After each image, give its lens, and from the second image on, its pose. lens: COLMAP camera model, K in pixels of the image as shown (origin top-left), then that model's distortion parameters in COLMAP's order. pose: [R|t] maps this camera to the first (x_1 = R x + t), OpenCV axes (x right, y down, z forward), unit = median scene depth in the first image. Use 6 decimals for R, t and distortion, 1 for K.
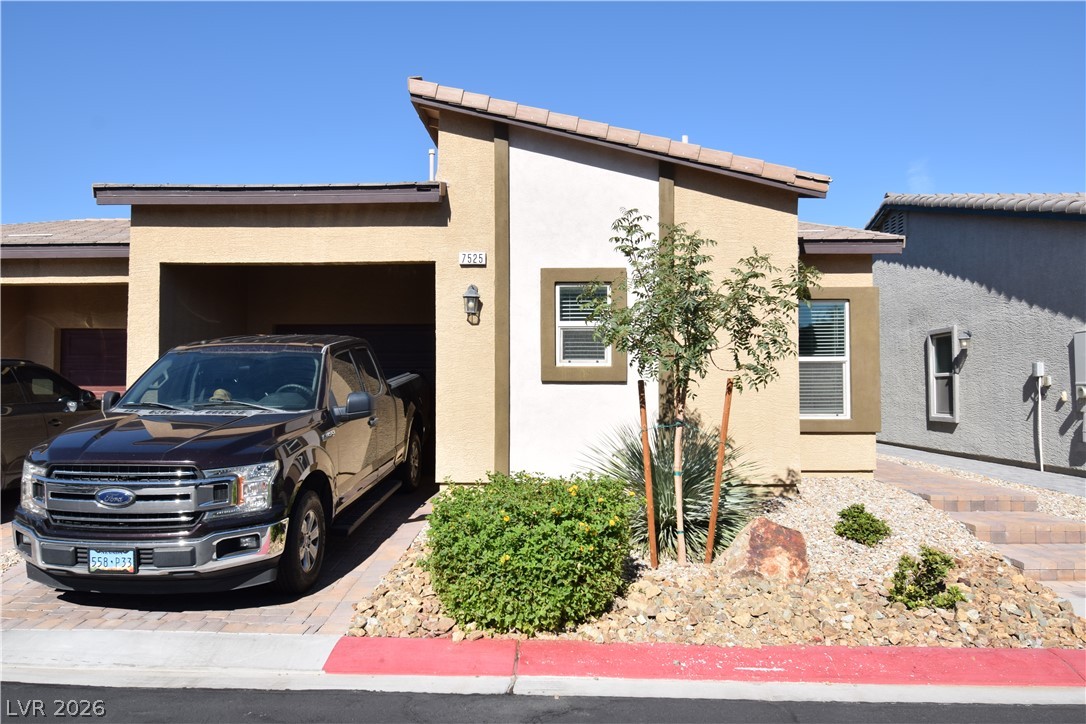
lens RADIAL K [[848.7, 0, 580.4], [0, 848.7, 365.3], [0, 0, 1]] dist [-0.001532, -0.029165]
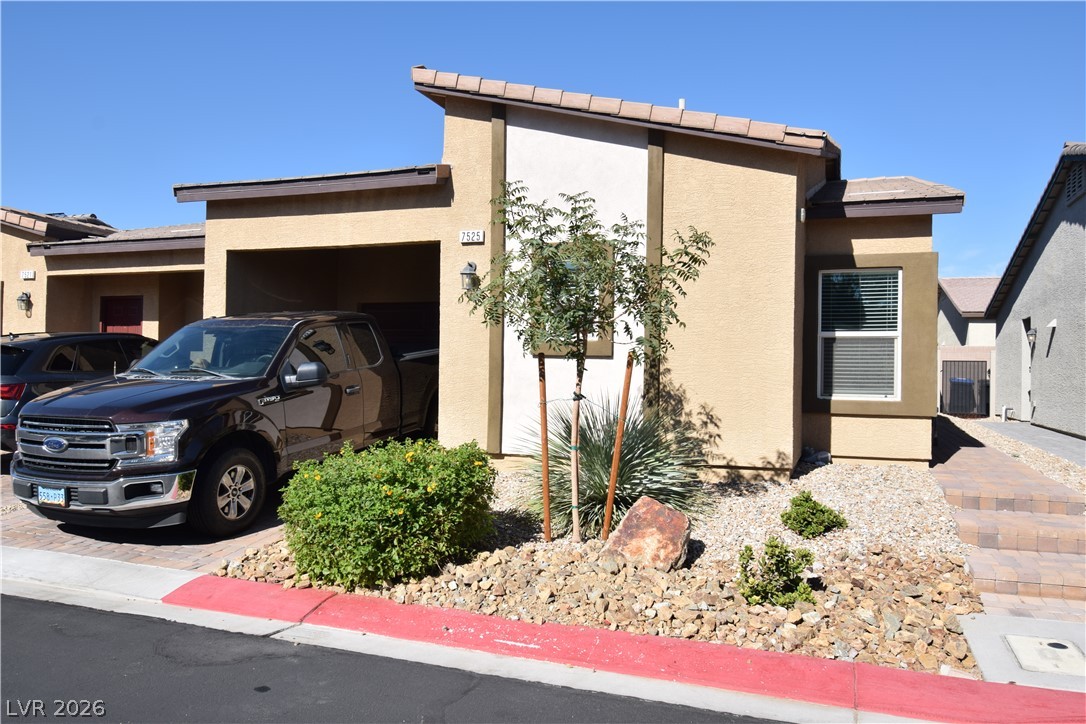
lens RADIAL K [[848.7, 0, 553.5], [0, 848.7, 358.9], [0, 0, 1]] dist [-0.001532, -0.029165]
pose [[0.947317, 0.009049, -0.320169, 0.313637], [-0.003472, 0.999832, 0.017984, 0.005298], [0.320278, -0.015925, 0.947190, 0.047501]]
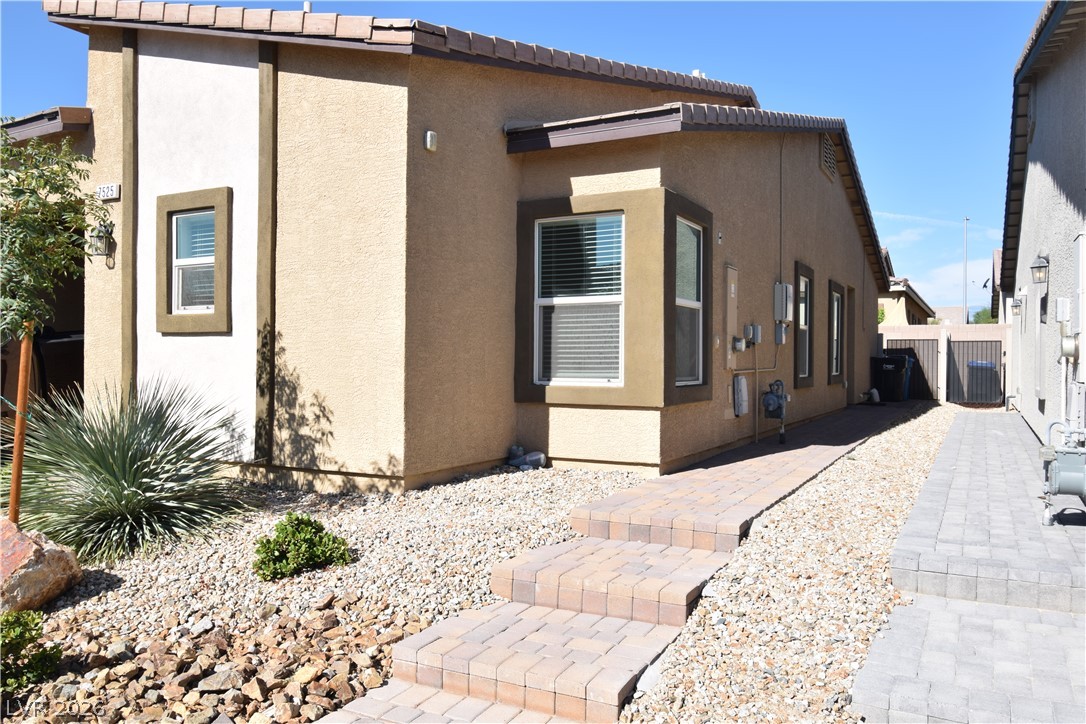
lens RADIAL K [[848.7, 0, 553.8], [0, 848.7, 364.3], [0, 0, 1]] dist [-0.001532, -0.029165]
pose [[0.894218, 0.005087, -0.447604, 0.691345], [0.012307, 0.999278, 0.035945, 0.024637], [0.447463, -0.037651, 0.893509, 0.446026]]
